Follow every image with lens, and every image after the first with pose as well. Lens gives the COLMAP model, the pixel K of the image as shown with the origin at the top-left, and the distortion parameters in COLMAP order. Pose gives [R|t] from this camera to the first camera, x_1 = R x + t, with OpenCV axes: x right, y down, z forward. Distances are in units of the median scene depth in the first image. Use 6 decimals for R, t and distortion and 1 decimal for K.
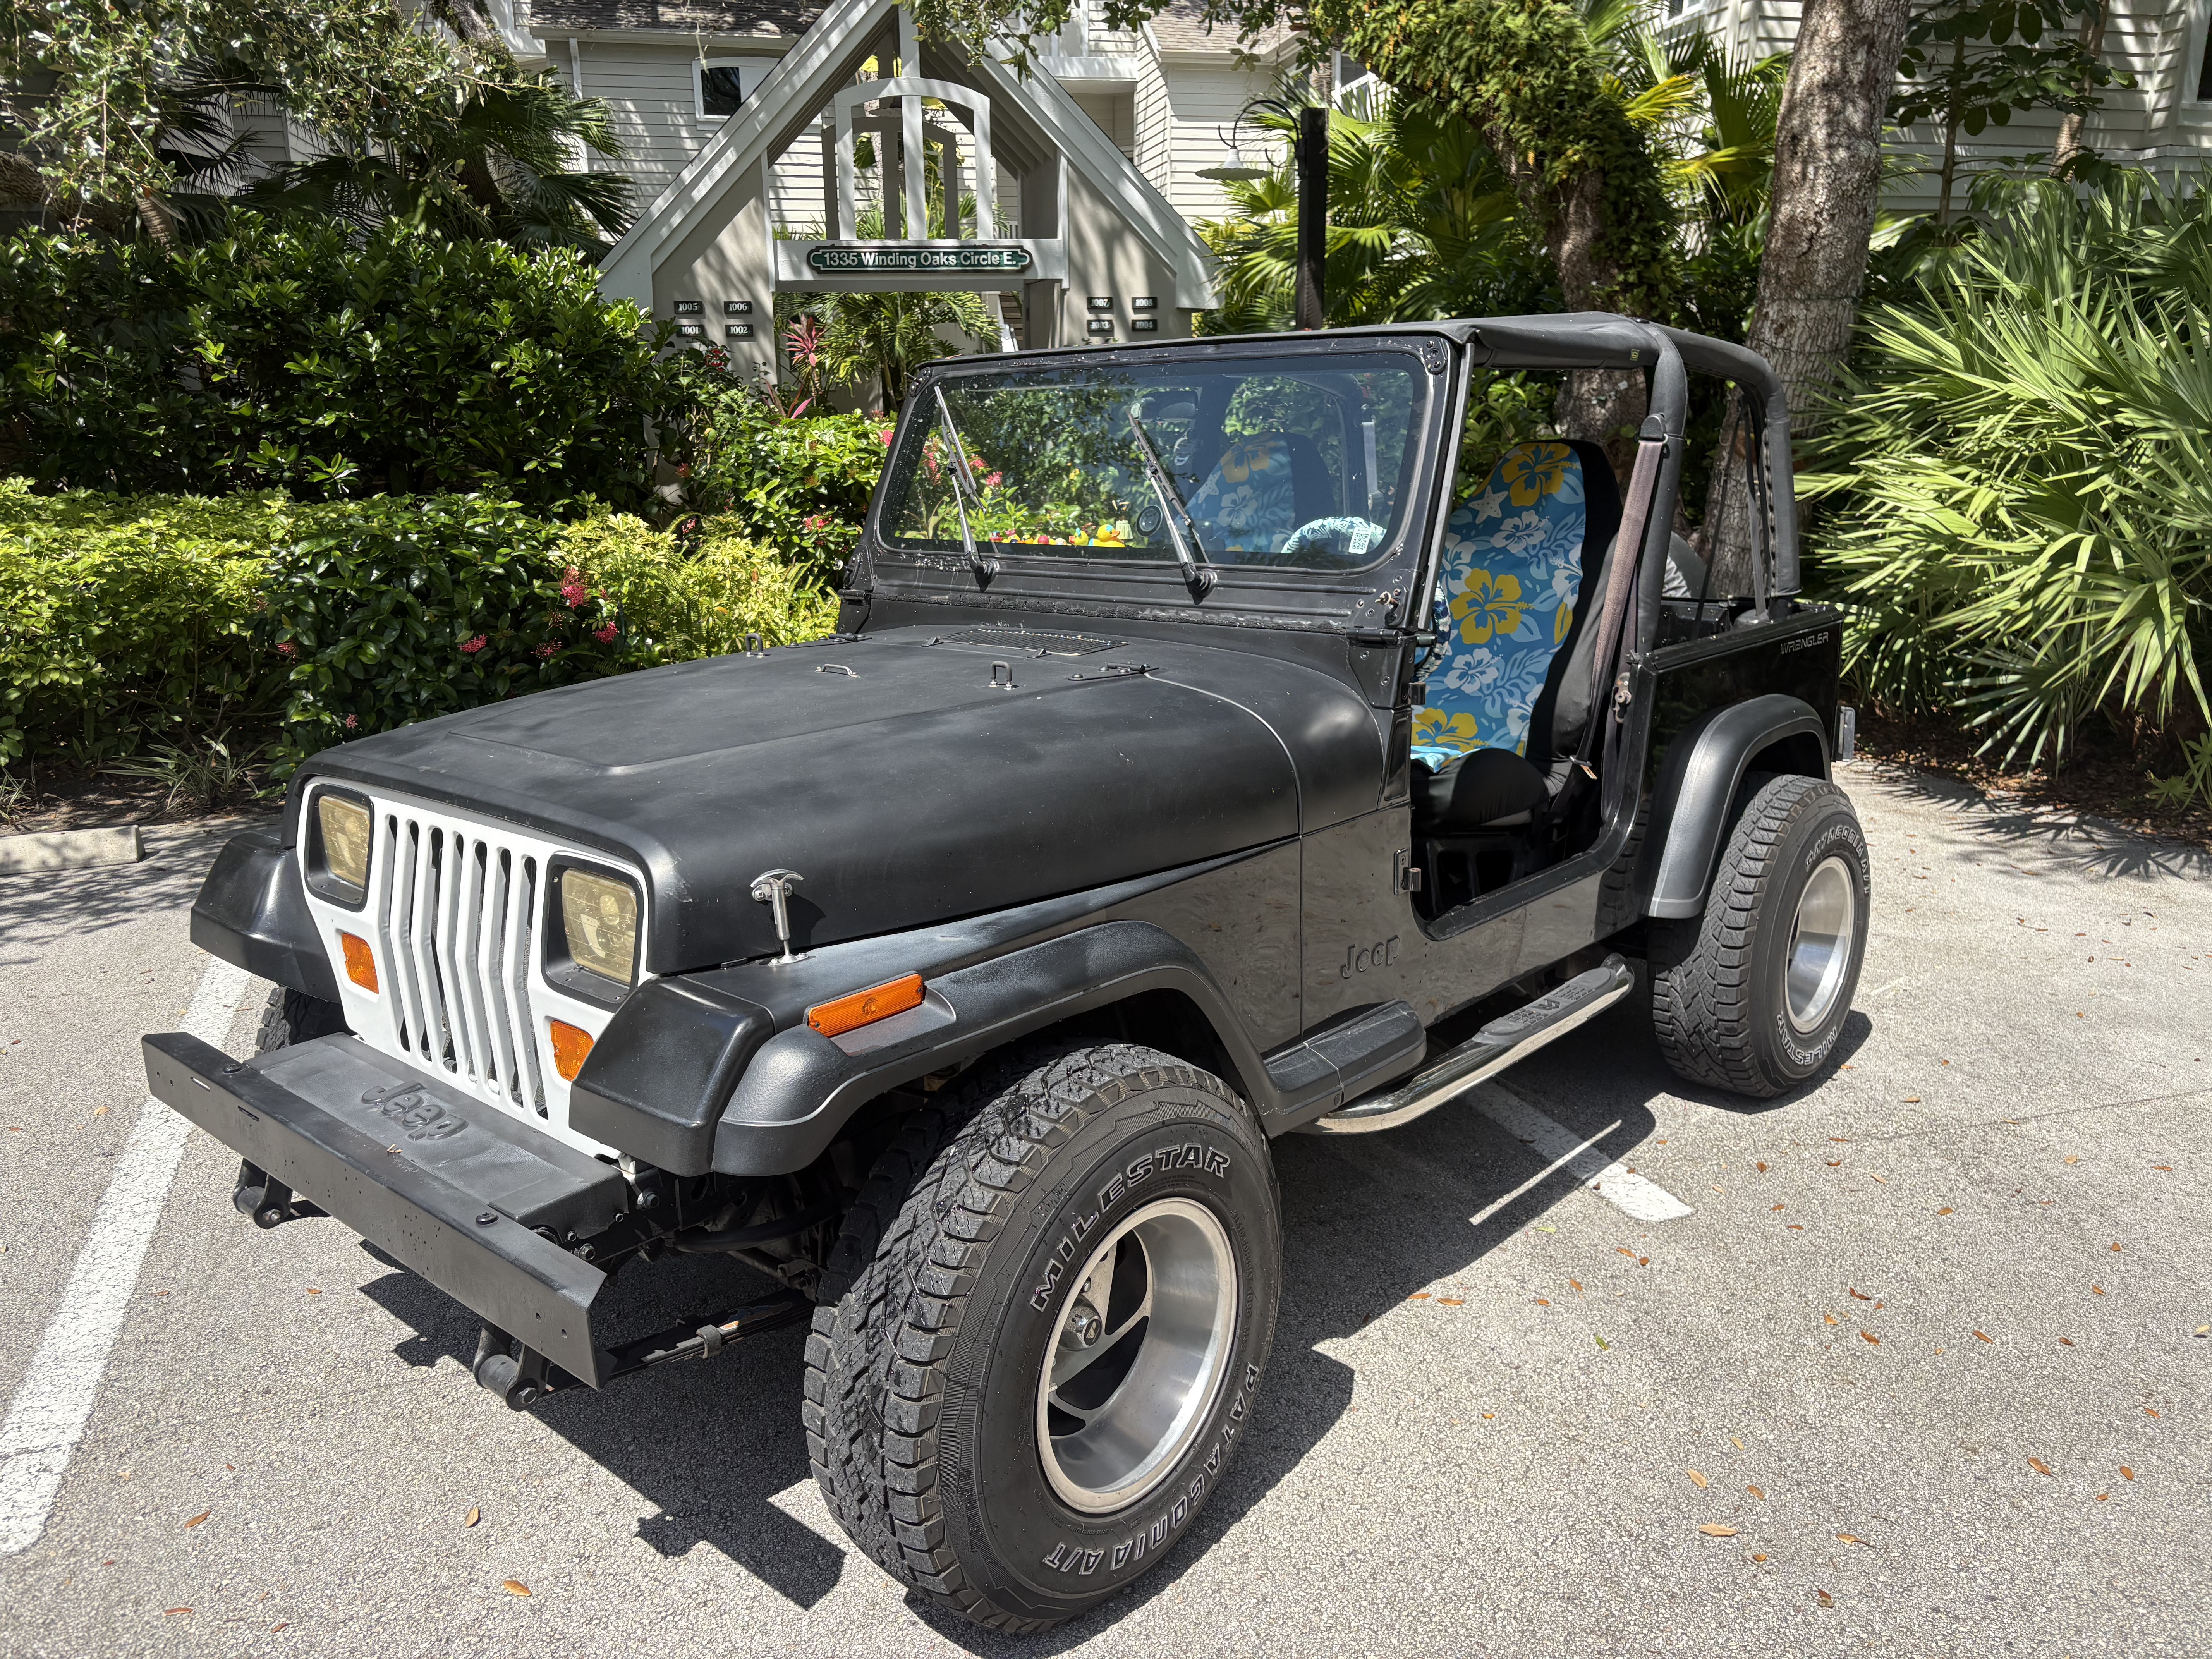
lens RADIAL K [[1684.8, 0, 1106.0], [0, 1684.8, 829.5], [0, 0, 1]] dist [0.027894, -0.000479]
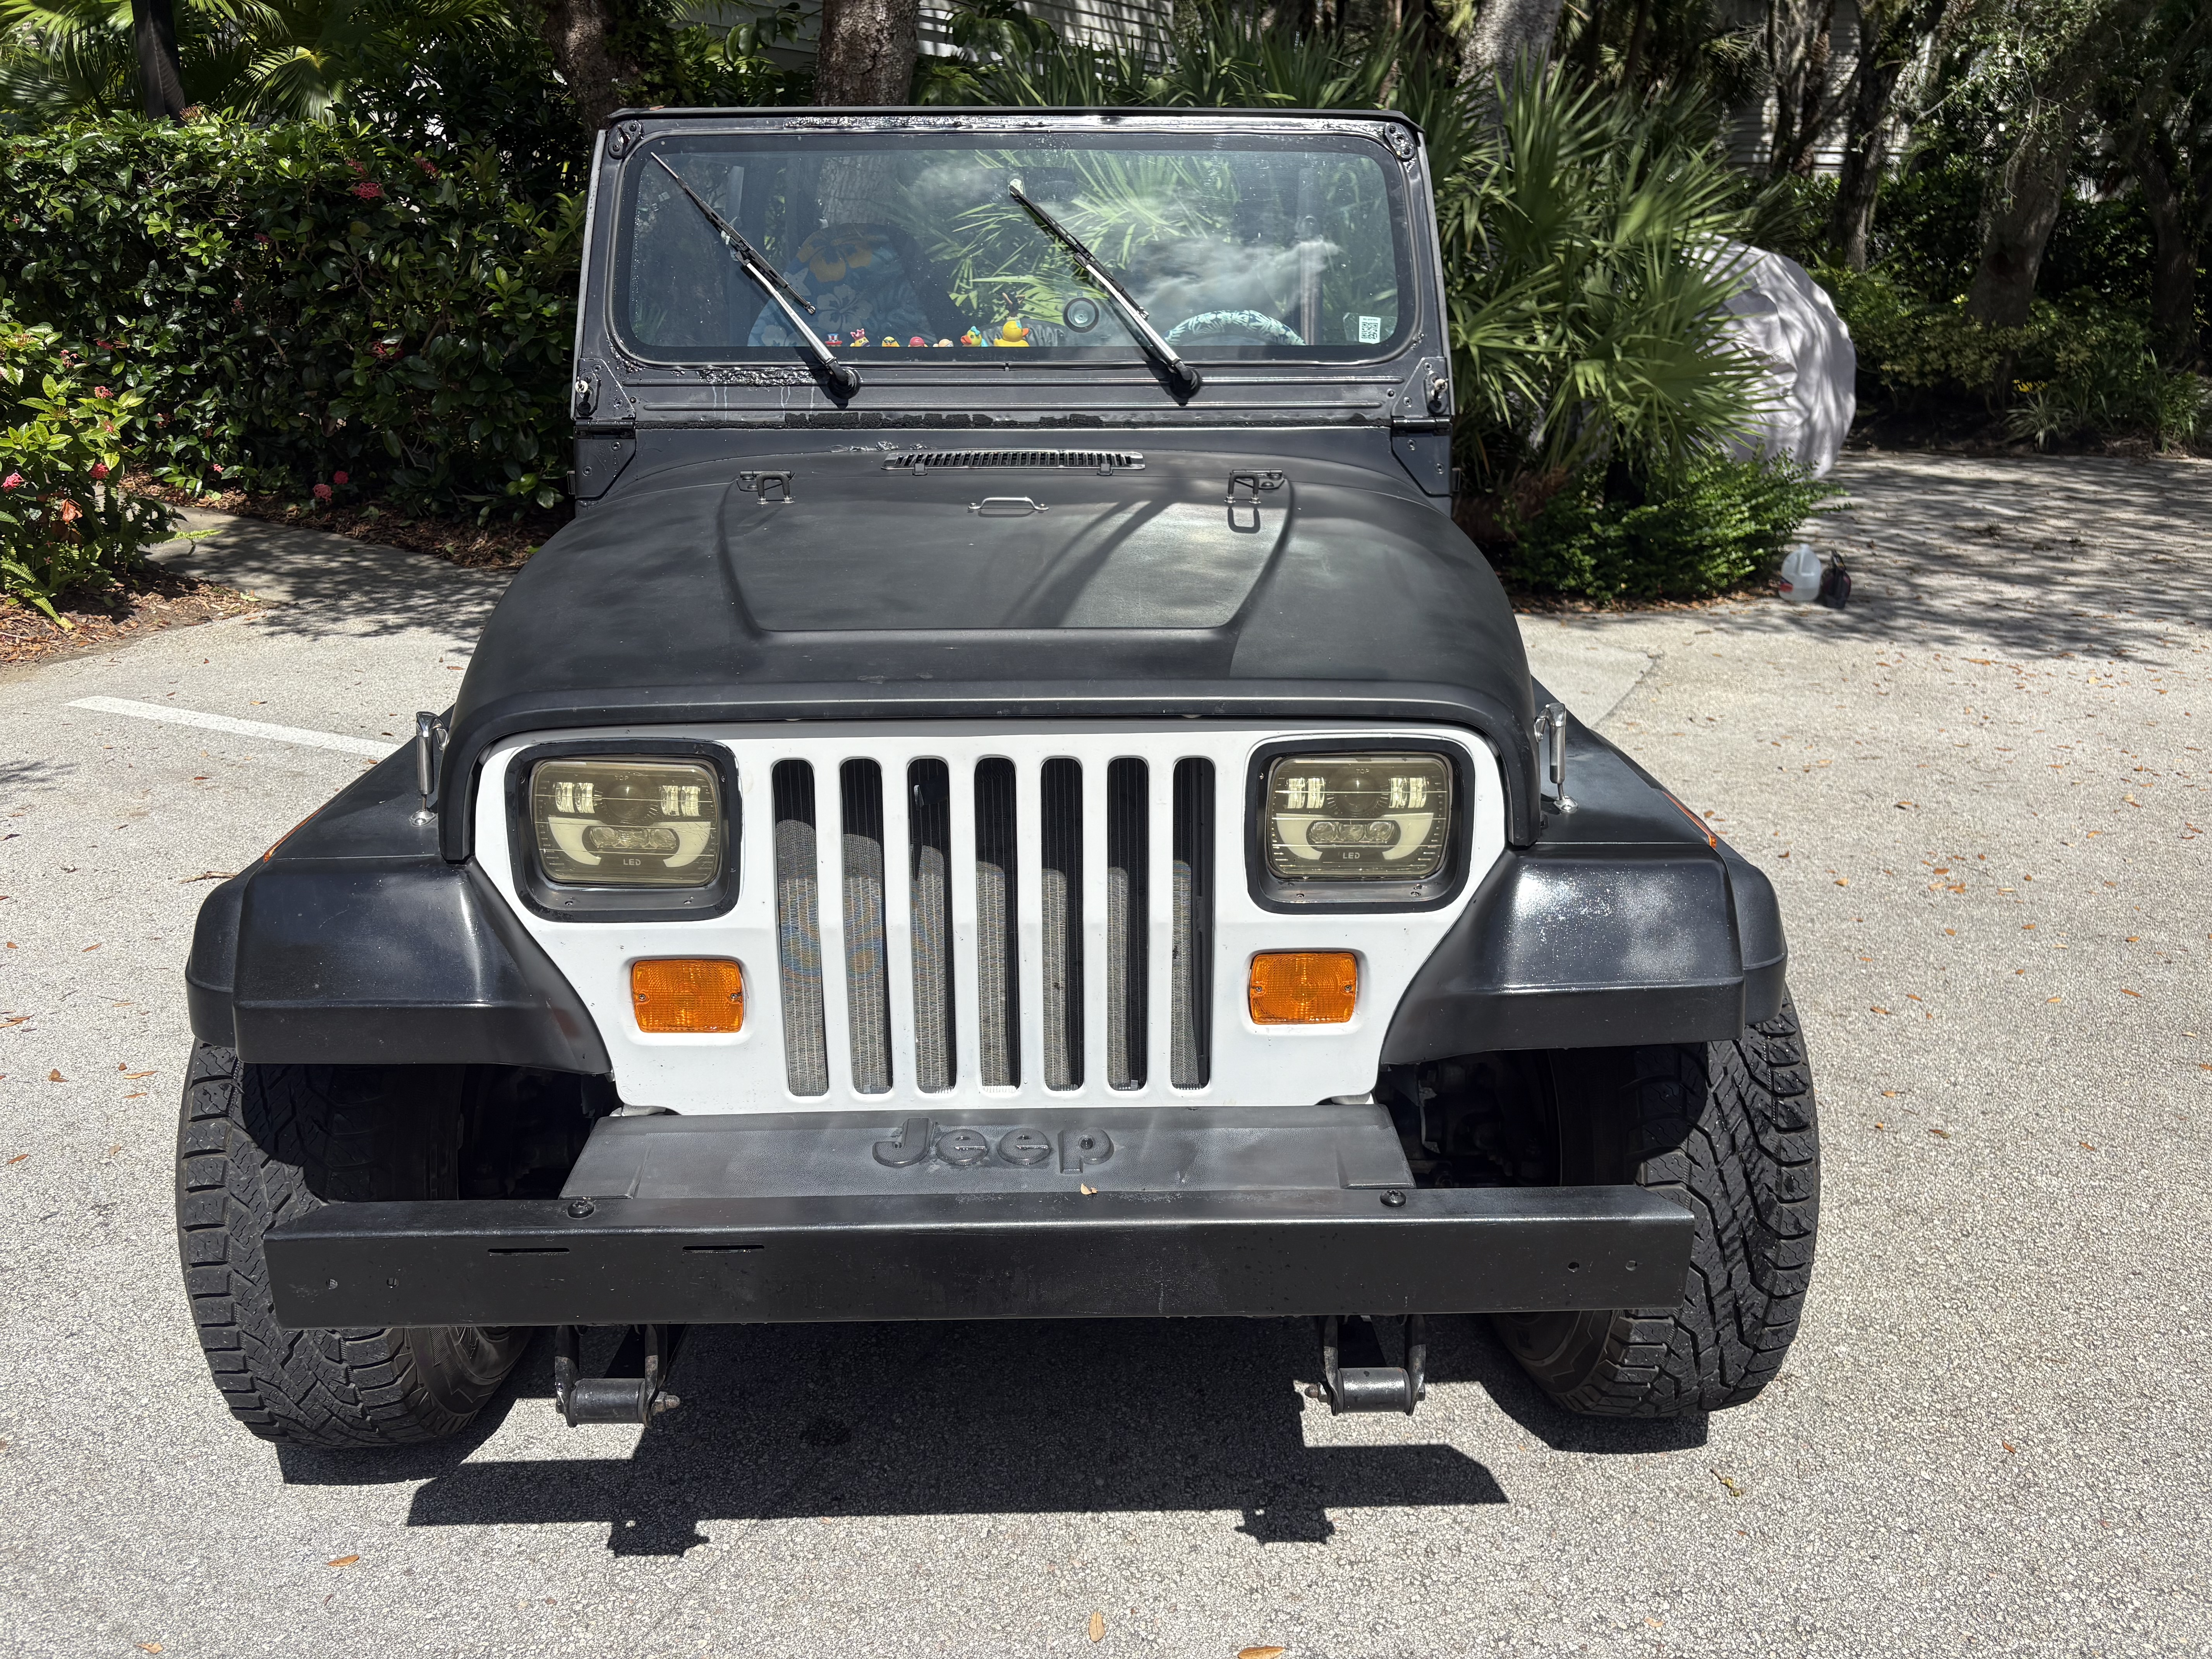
lens RADIAL K [[1684.8, 0, 1106.0], [0, 1684.8, 829.5], [0, 0, 1]] dist [0.027894, -0.000479]
pose [[0.717840, -0.206261, 0.664952, -0.710377], [0.143856, 0.978438, 0.148203, -0.055118], [-0.681183, -0.010729, 0.732034, 0.388290]]
